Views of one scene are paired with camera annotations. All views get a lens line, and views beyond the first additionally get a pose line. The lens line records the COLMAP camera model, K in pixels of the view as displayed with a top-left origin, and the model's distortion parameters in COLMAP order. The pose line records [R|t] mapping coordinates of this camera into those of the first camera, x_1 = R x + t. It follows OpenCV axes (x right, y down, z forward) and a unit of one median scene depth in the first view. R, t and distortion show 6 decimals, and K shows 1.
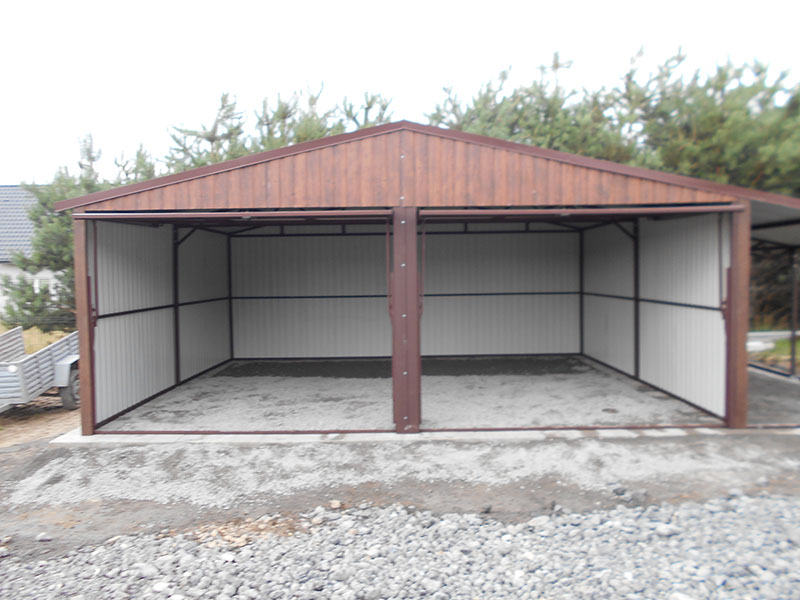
lens RADIAL K [[600.9, 0, 400.5], [0, 600.9, 284.0], [0, 0, 1]] dist [-0.072271, 0.000681]
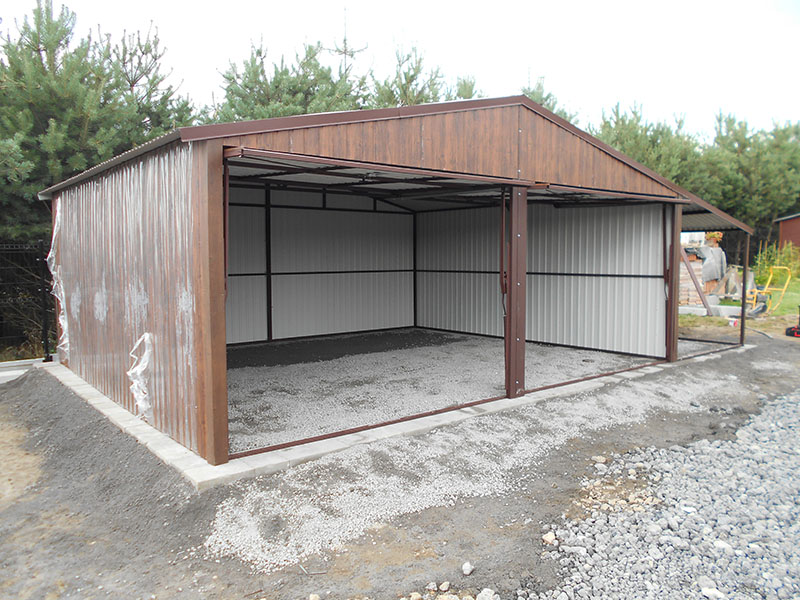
lens RADIAL K [[615.6, 0, 374.3], [0, 615.6, 296.2], [0, 0, 1]] dist [-0.031963, 0.029067]
pose [[0.793378, -0.031231, 0.607927, -0.846633], [0.005554, 0.999013, 0.044074, 0.023945], [-0.608704, -0.031591, 0.792769, 0.305730]]
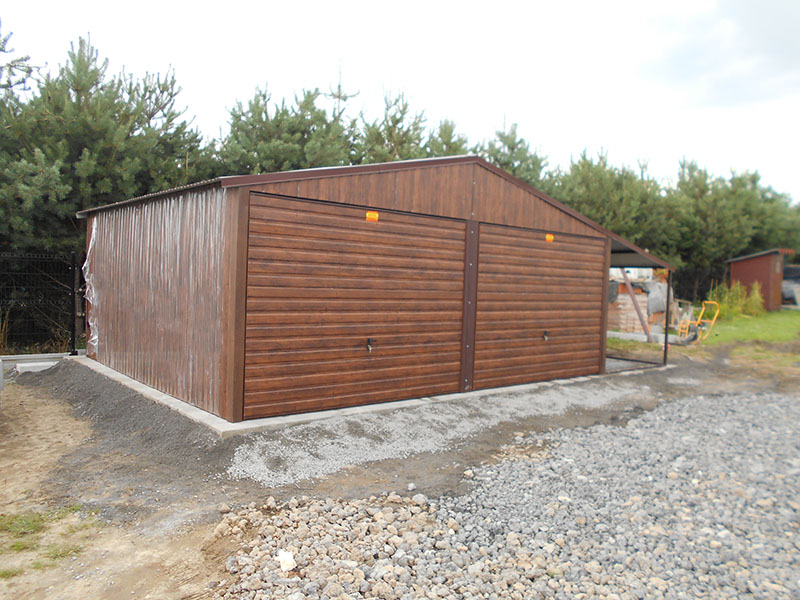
lens RADIAL K [[615.6, 0, 374.3], [0, 615.6, 296.2], [0, 0, 1]] dist [-0.031963, 0.029067]
pose [[0.777106, 0.024462, 0.628895, -1.015234], [-0.034385, 0.999402, 0.003615, 0.039843], [-0.628430, -0.024434, 0.777482, 0.075790]]
